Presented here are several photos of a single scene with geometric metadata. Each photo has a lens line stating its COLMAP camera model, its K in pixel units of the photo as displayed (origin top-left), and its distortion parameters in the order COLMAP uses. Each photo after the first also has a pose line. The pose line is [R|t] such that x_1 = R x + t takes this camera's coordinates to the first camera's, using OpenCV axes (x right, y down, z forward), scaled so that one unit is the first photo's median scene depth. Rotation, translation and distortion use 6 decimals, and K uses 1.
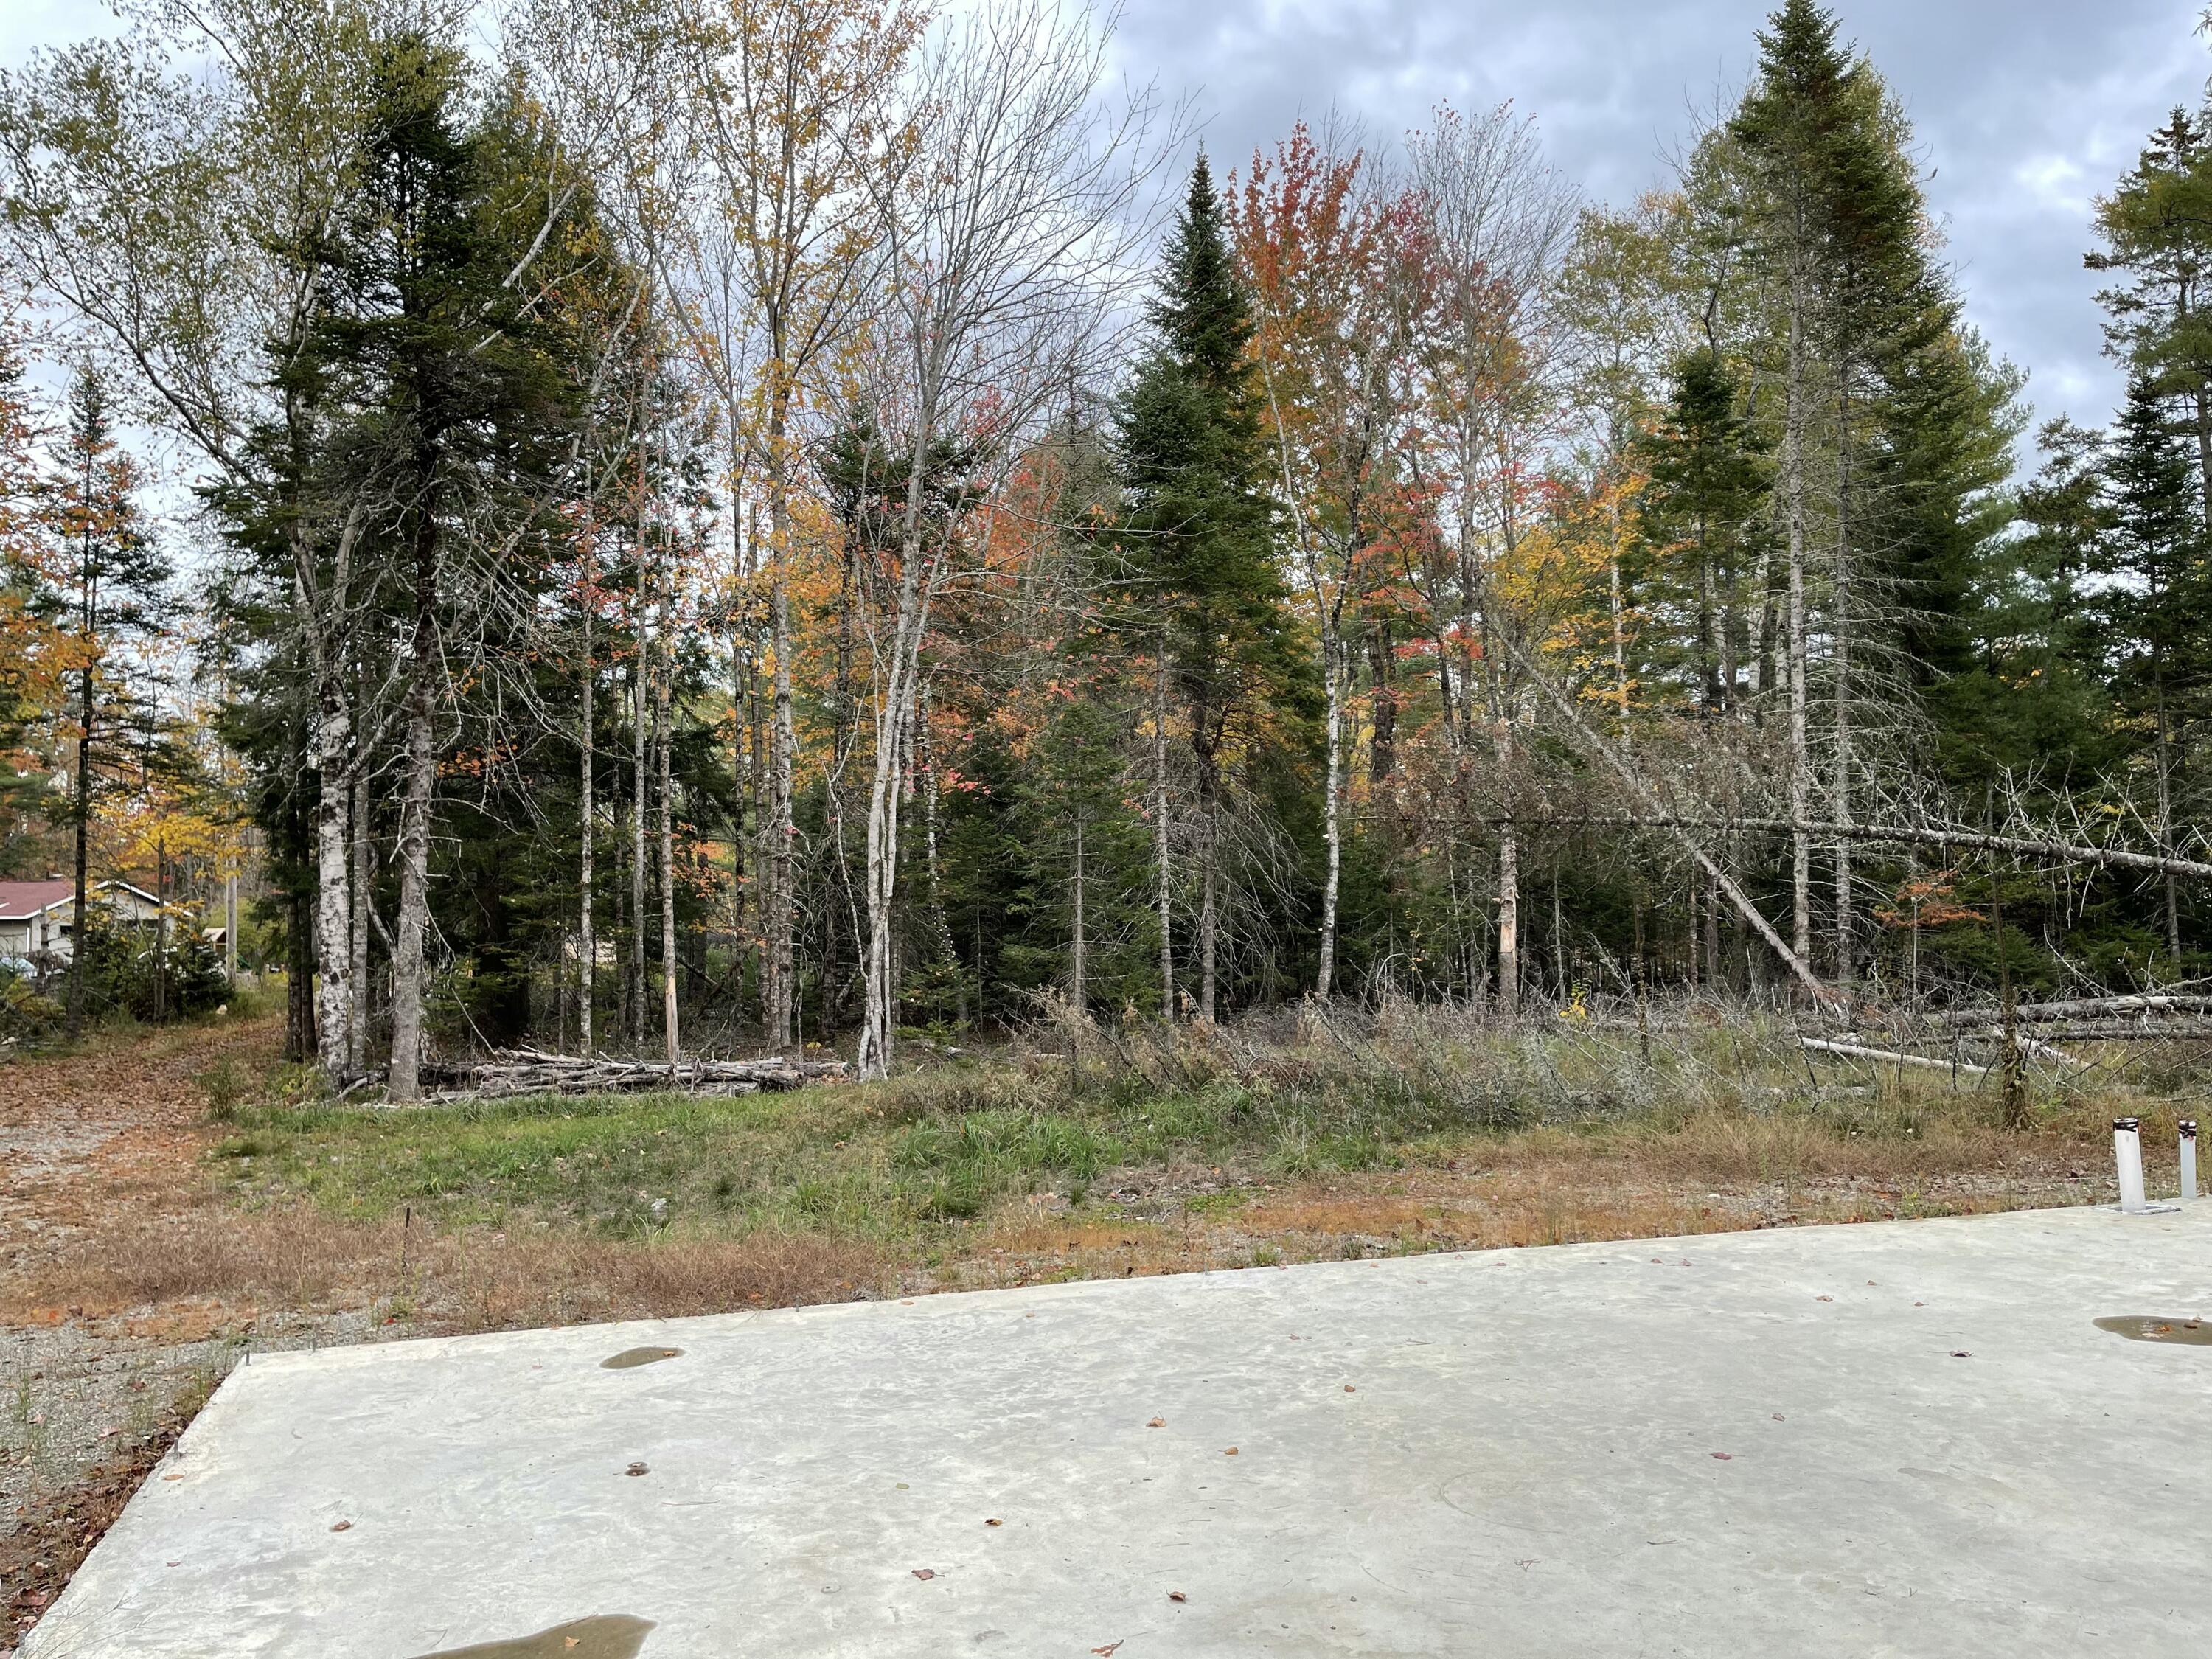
lens RADIAL K [[1657.5, 0, 1095.6], [0, 1657.5, 834.6], [0, 0, 1]] dist [0.020774, -0.017919]
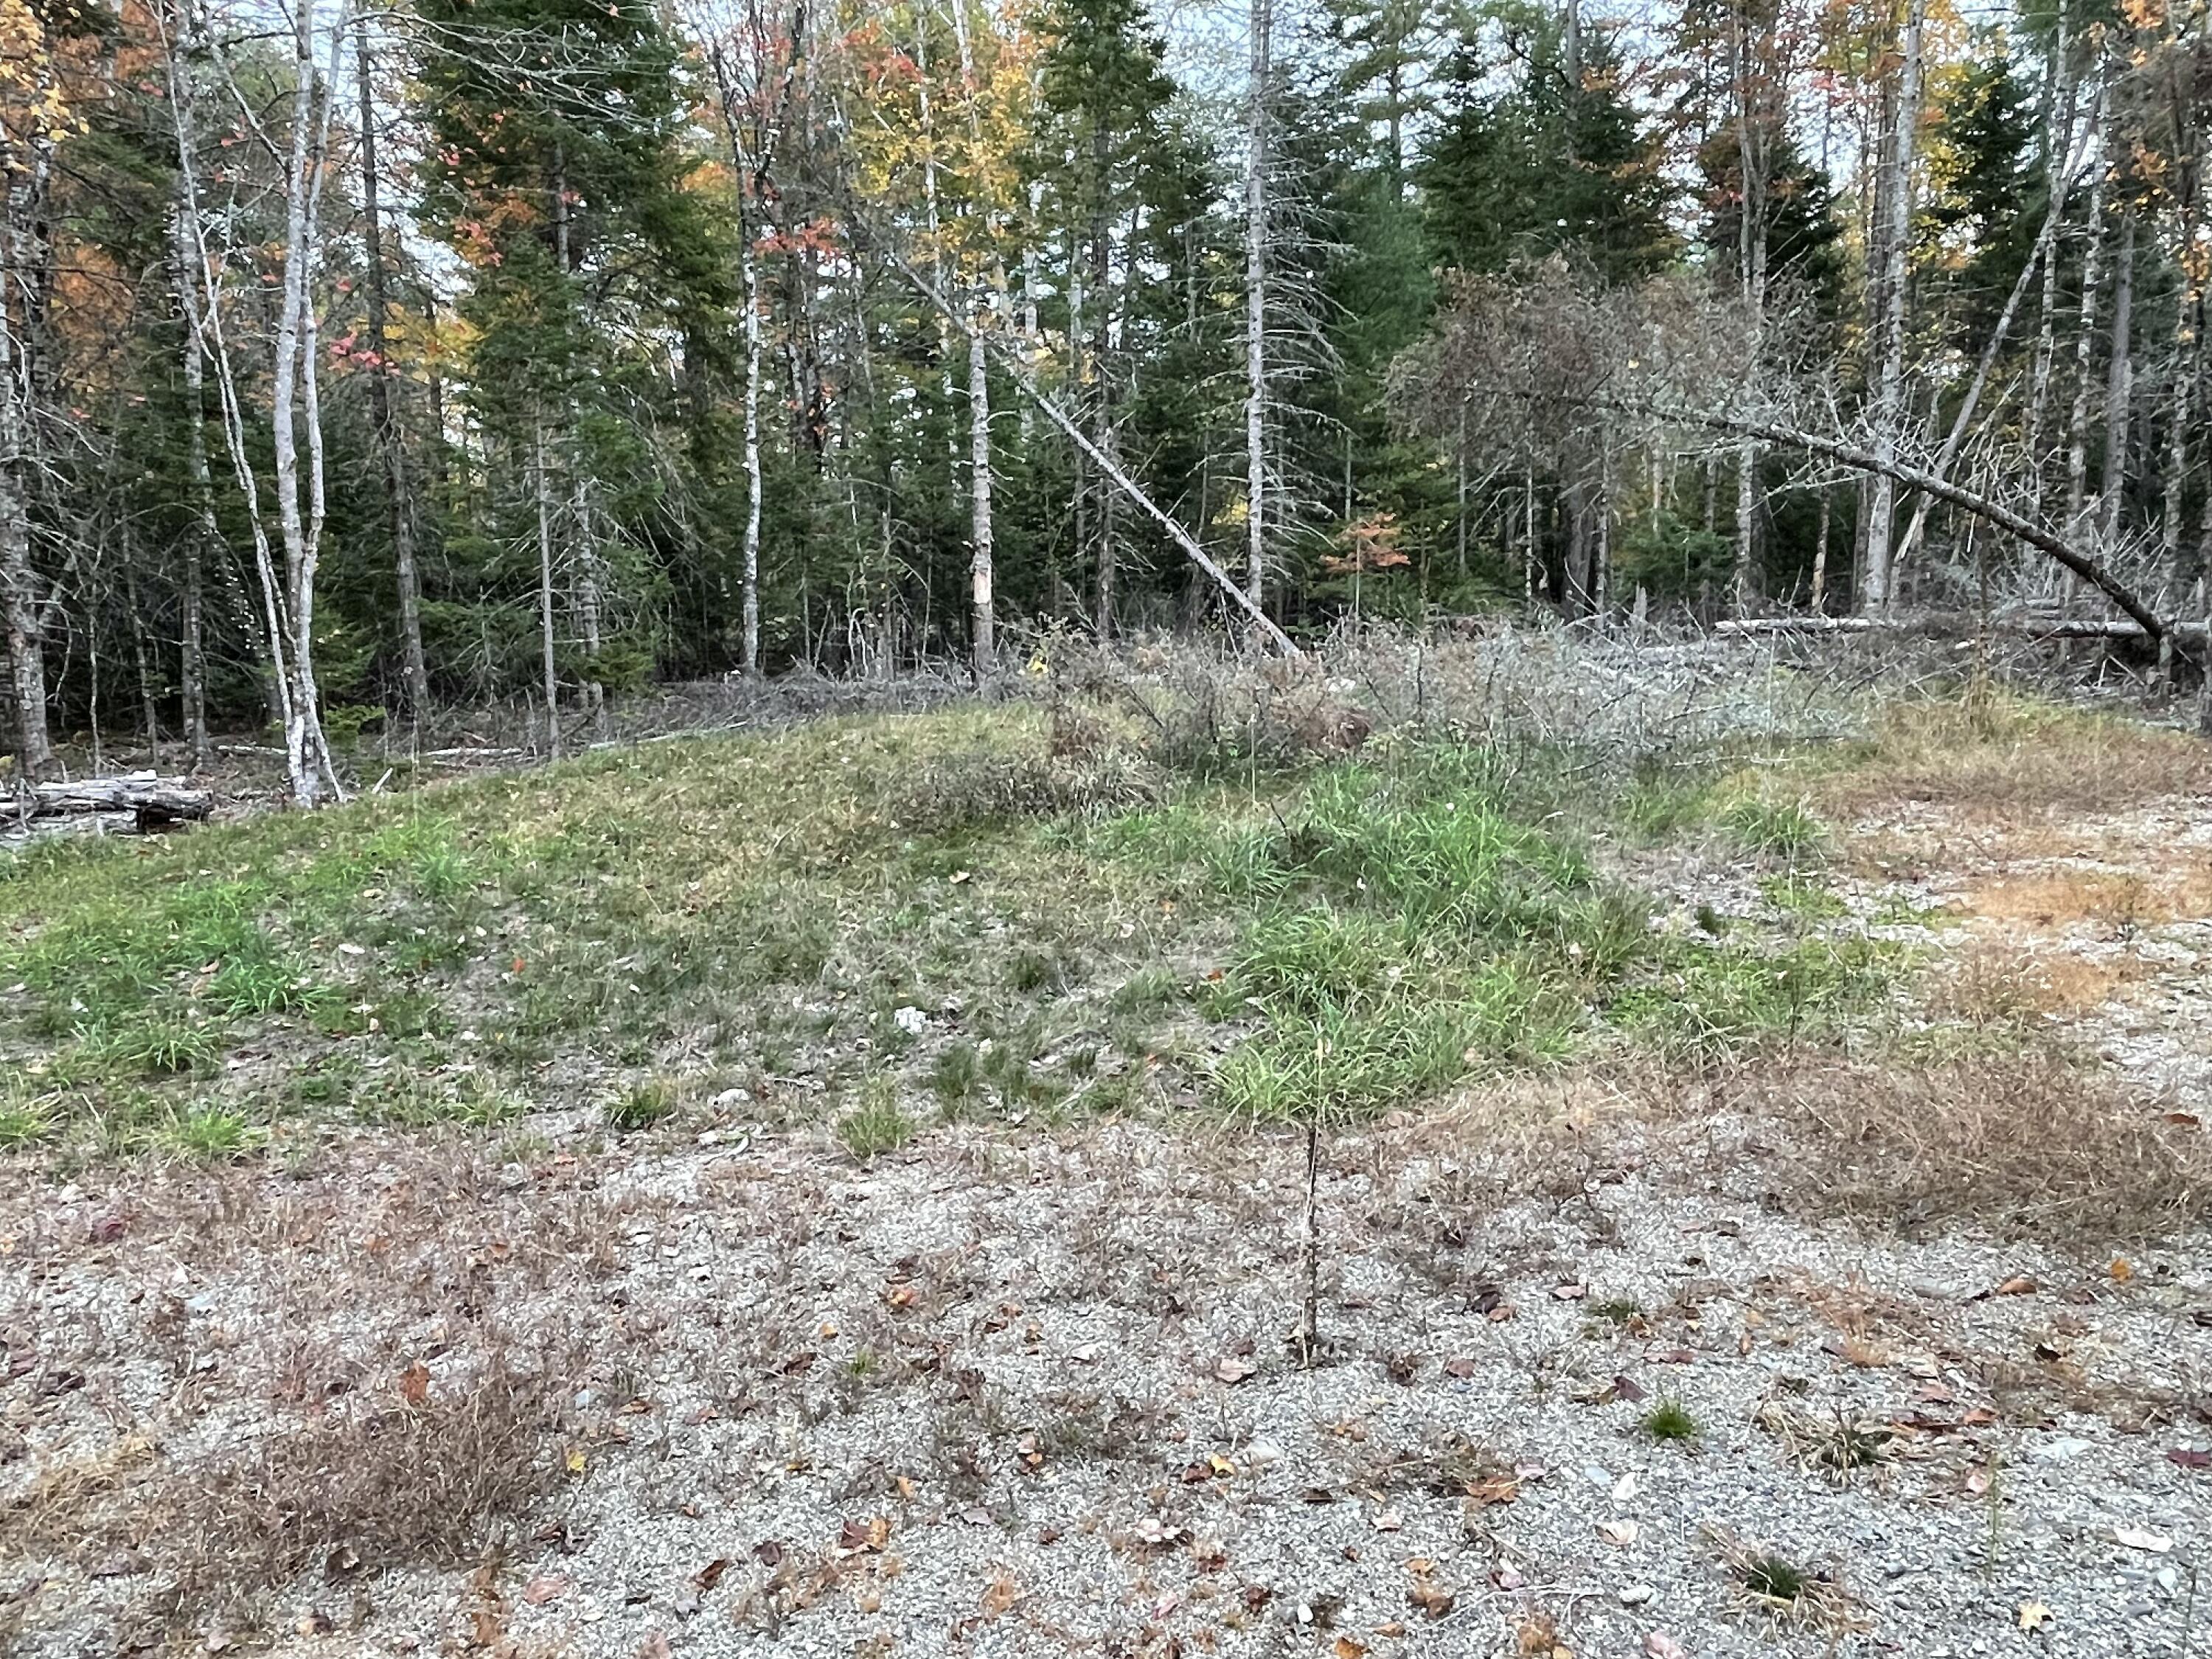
lens RADIAL K [[1714.1, 0, 1105.5], [0, 1714.1, 834.2], [0, 0, 1]] dist [0.001897, 0.002352]
pose [[0.828350, -0.087616, 0.553317, -0.216969], [-0.012620, 0.984525, 0.174789, 0.033514], [-0.560069, -0.151769, 0.814426, 0.221995]]
